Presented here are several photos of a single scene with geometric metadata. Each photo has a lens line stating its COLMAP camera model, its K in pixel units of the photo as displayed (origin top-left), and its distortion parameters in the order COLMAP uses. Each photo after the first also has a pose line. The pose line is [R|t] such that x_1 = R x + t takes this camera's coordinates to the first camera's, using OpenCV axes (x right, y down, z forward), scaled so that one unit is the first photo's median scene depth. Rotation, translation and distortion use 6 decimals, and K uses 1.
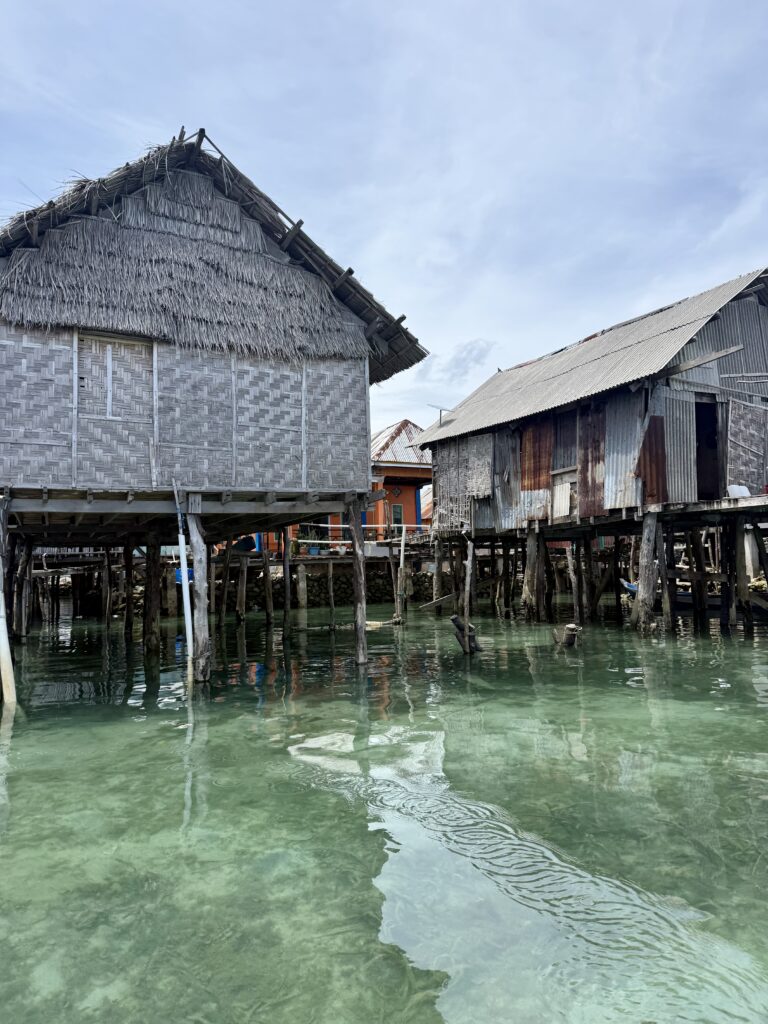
lens RADIAL K [[710.2, 0, 385.5], [0, 710.2, 511.6], [0, 0, 1]] dist [-0.003940, -0.001544]
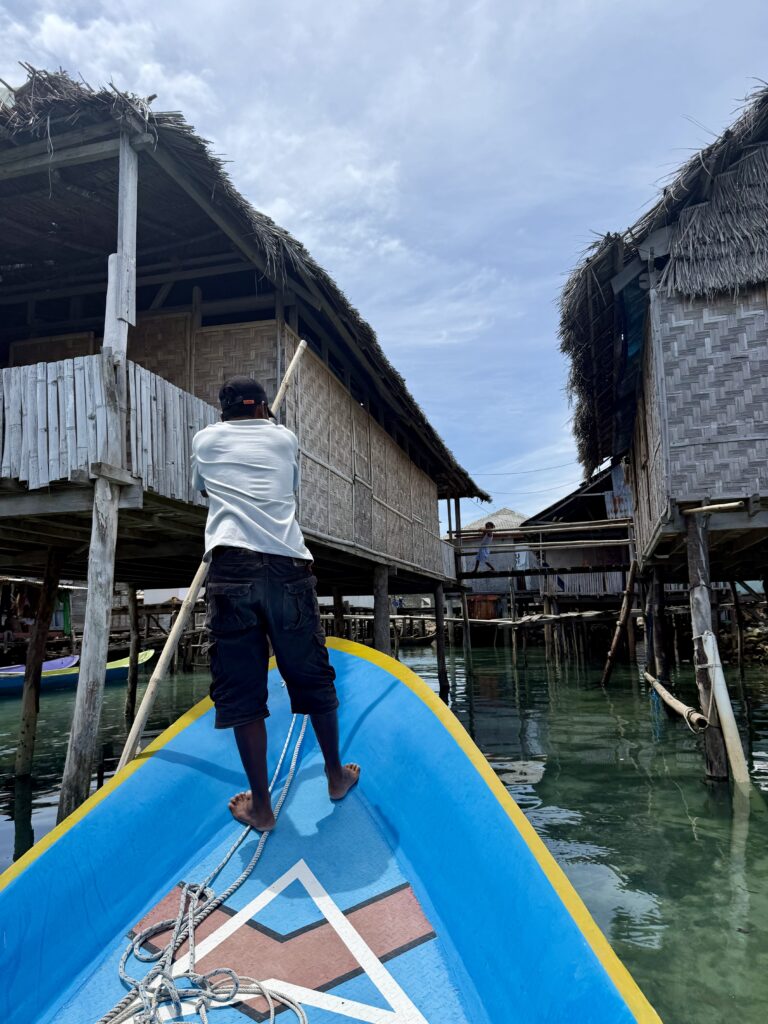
lens RADIAL K [[710.2, 0, 383.7], [0, 710.2, 514.4], [0, 0, 1]] dist [-0.003940, -0.001544]
pose [[0.735314, -0.088562, -0.671915, -0.260857], [0.053563, 0.995918, -0.072651, 0.019784], [0.675607, 0.017431, 0.737056, 0.173702]]
